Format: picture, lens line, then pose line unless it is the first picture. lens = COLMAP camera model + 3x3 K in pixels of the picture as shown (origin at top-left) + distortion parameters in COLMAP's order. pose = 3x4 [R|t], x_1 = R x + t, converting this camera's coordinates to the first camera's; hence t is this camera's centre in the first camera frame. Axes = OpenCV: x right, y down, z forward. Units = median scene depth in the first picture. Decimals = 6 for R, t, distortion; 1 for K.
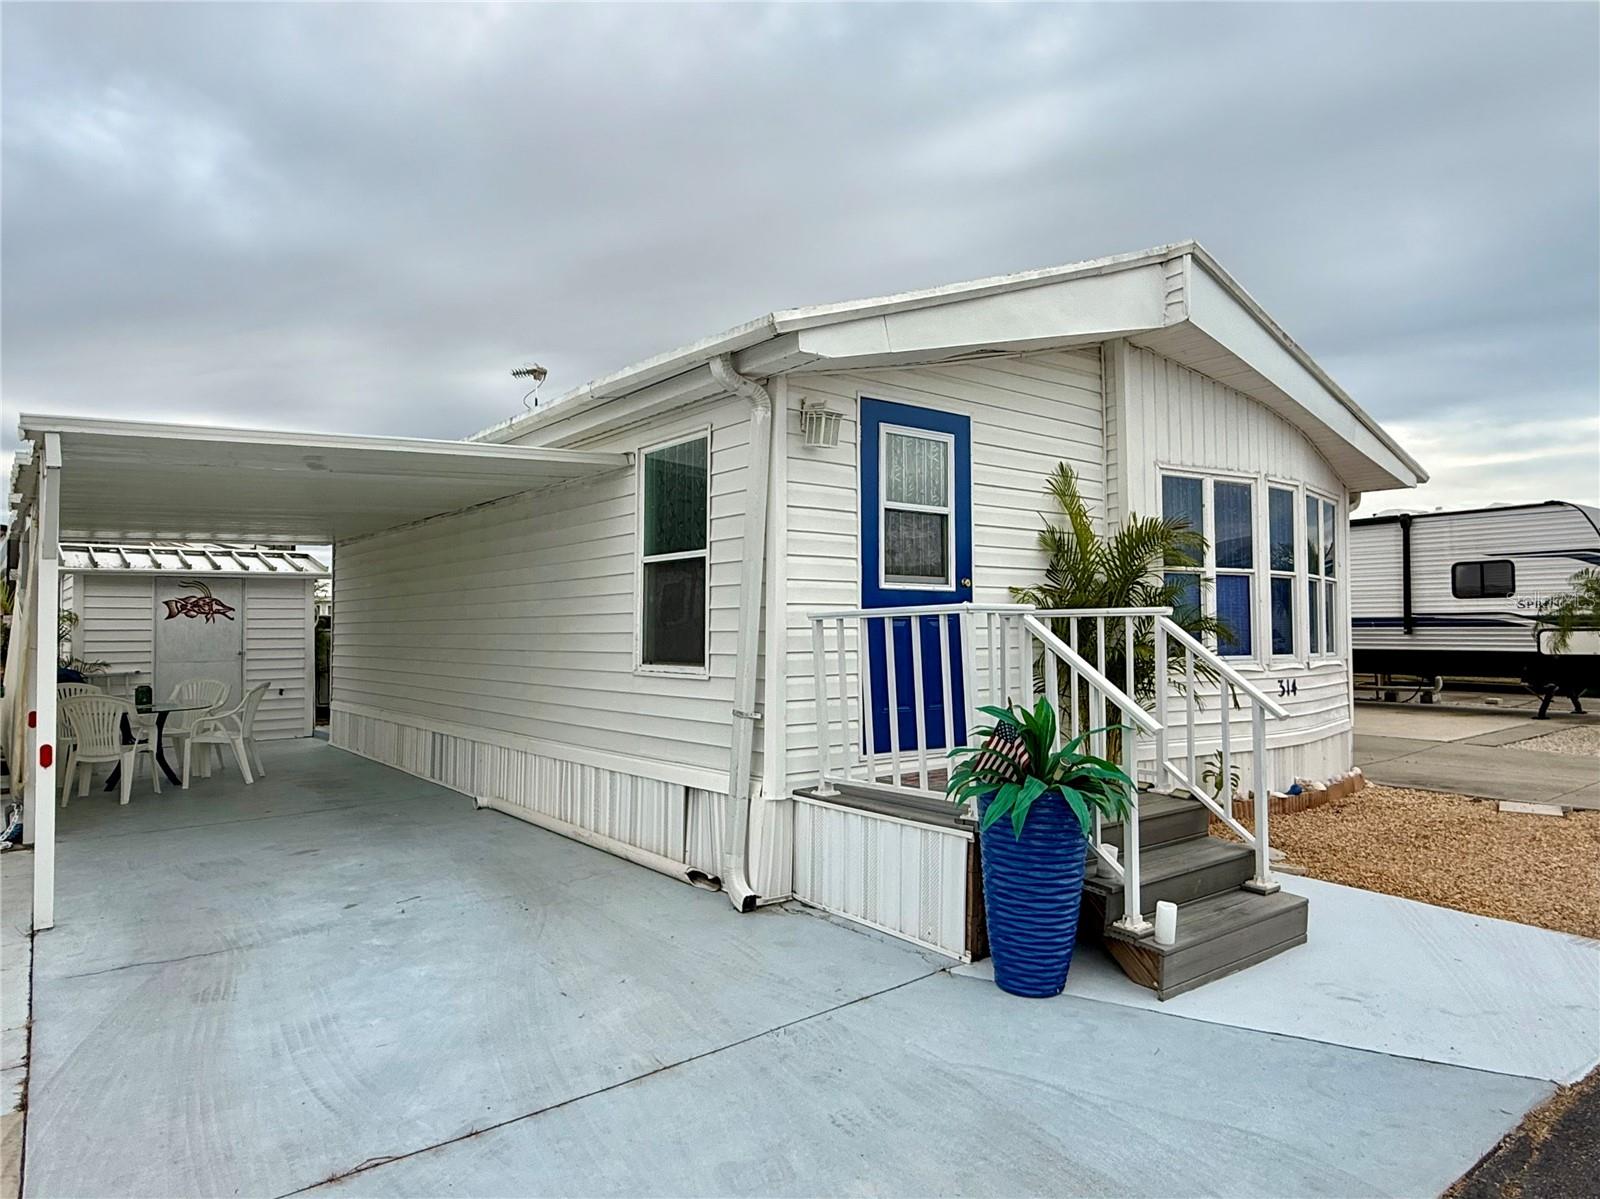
lens RADIAL K [[986.4, 0, 797.0], [0, 986.4, 601.2], [0, 0, 1]] dist [-0.005716, 0.002882]
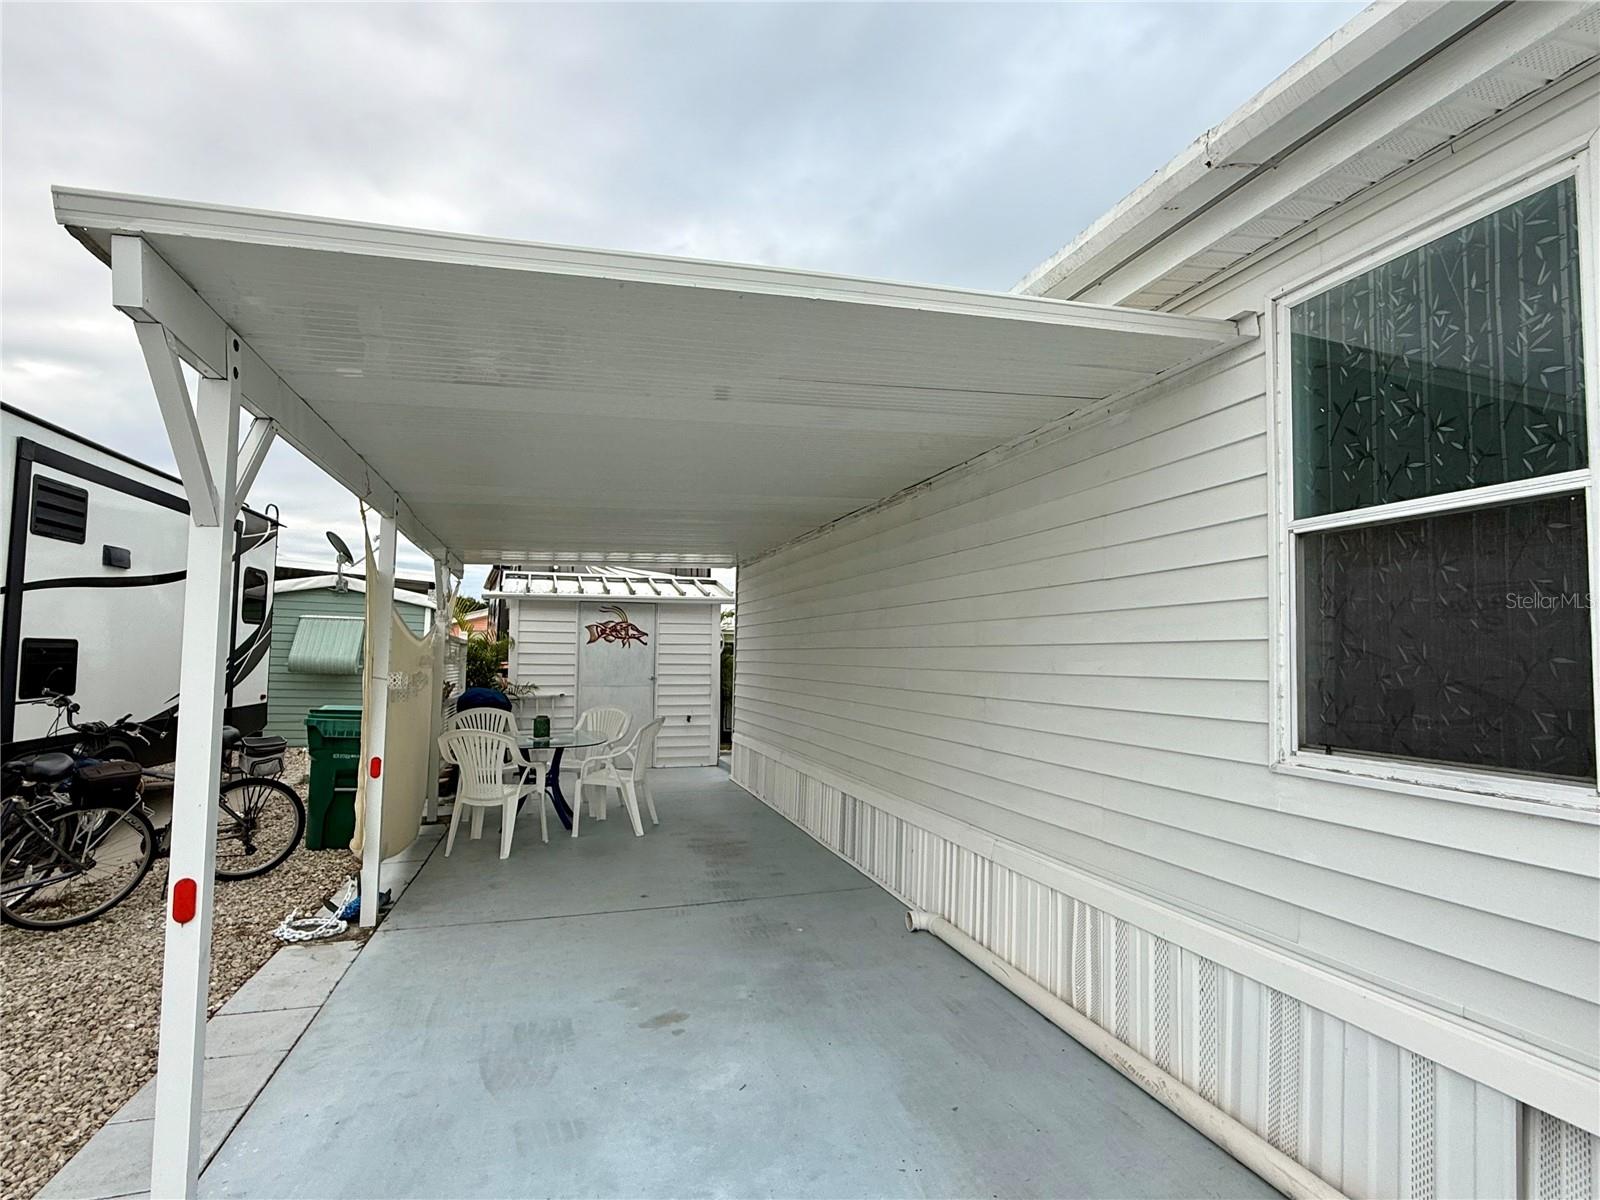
lens RADIAL K [[824.0, 0, 798.0], [0, 824.0, 606.1], [0, 0, 1]] dist [-0.000151, -0.000212]
pose [[0.927779, -0.005735, -0.373086, -0.170509], [-0.006472, 0.999484, -0.031459, 0.007164], [0.373074, 0.031601, 0.927263, 0.407970]]
